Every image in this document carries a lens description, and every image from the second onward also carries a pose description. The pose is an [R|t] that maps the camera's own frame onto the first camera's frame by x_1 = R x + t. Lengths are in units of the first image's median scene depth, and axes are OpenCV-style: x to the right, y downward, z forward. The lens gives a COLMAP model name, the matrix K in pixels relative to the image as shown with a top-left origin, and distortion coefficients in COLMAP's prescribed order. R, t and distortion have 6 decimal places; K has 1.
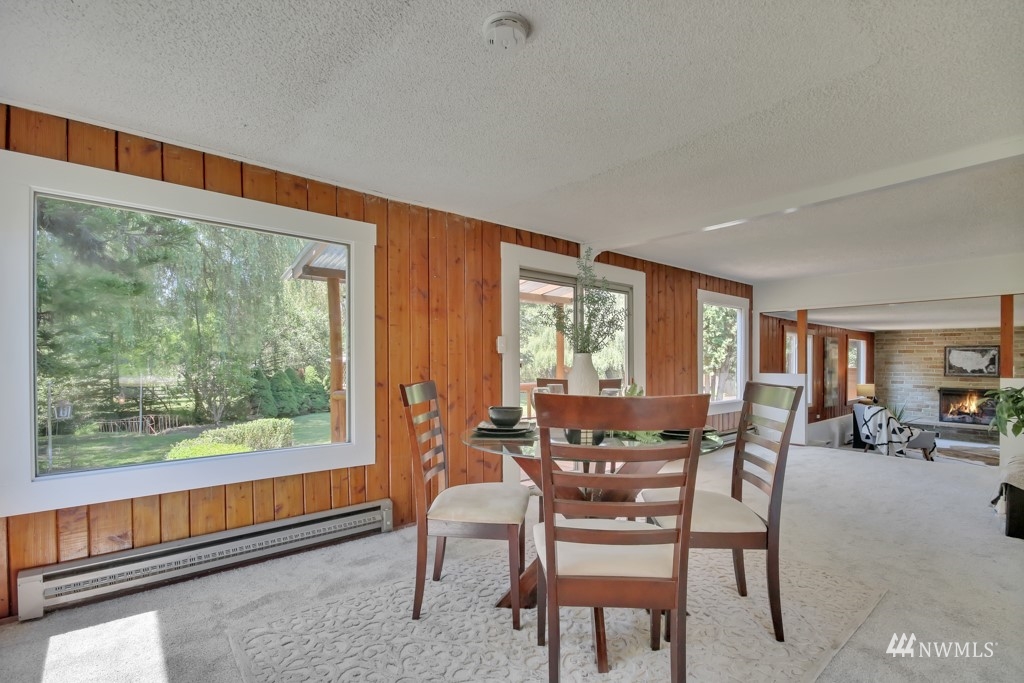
lens RADIAL K [[476.0, 0, 508.7], [0, 476.0, 365.1], [0, 0, 1]] dist [-0.001502, -0.000153]
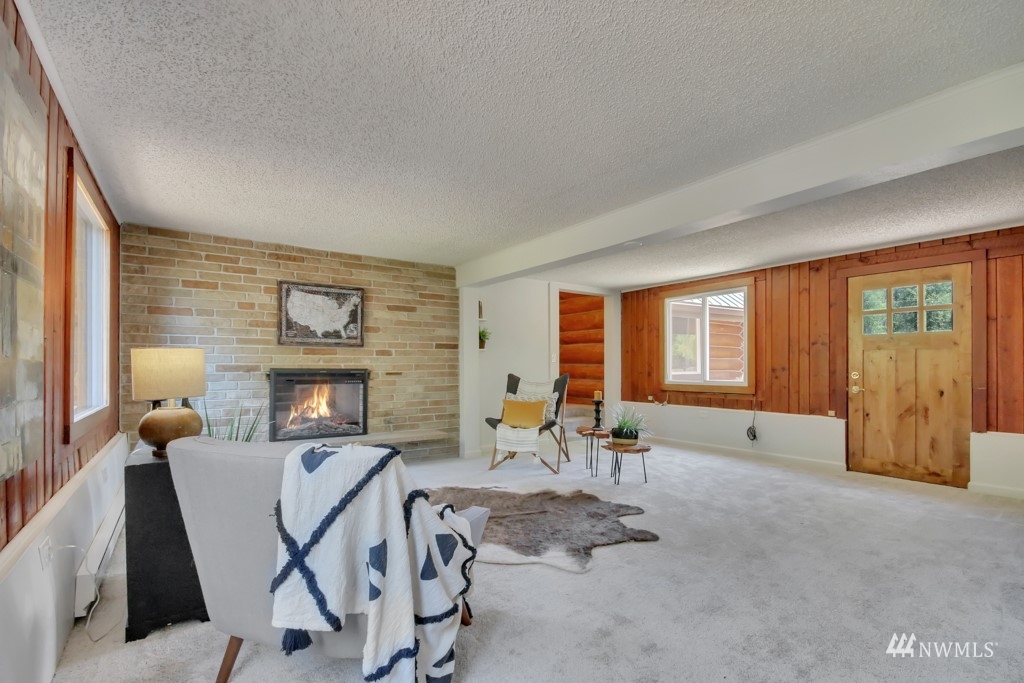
lens RADIAL K [[476.0, 0, 509.7], [0, 476.0, 361.6], [0, 0, 1]] dist [-0.001502, -0.000153]
pose [[0.103797, 0.009517, 0.994553, 0.489871], [0.002644, 0.999948, -0.009845, 0.046899], [-0.994595, 0.003652, 0.103767, 0.746820]]
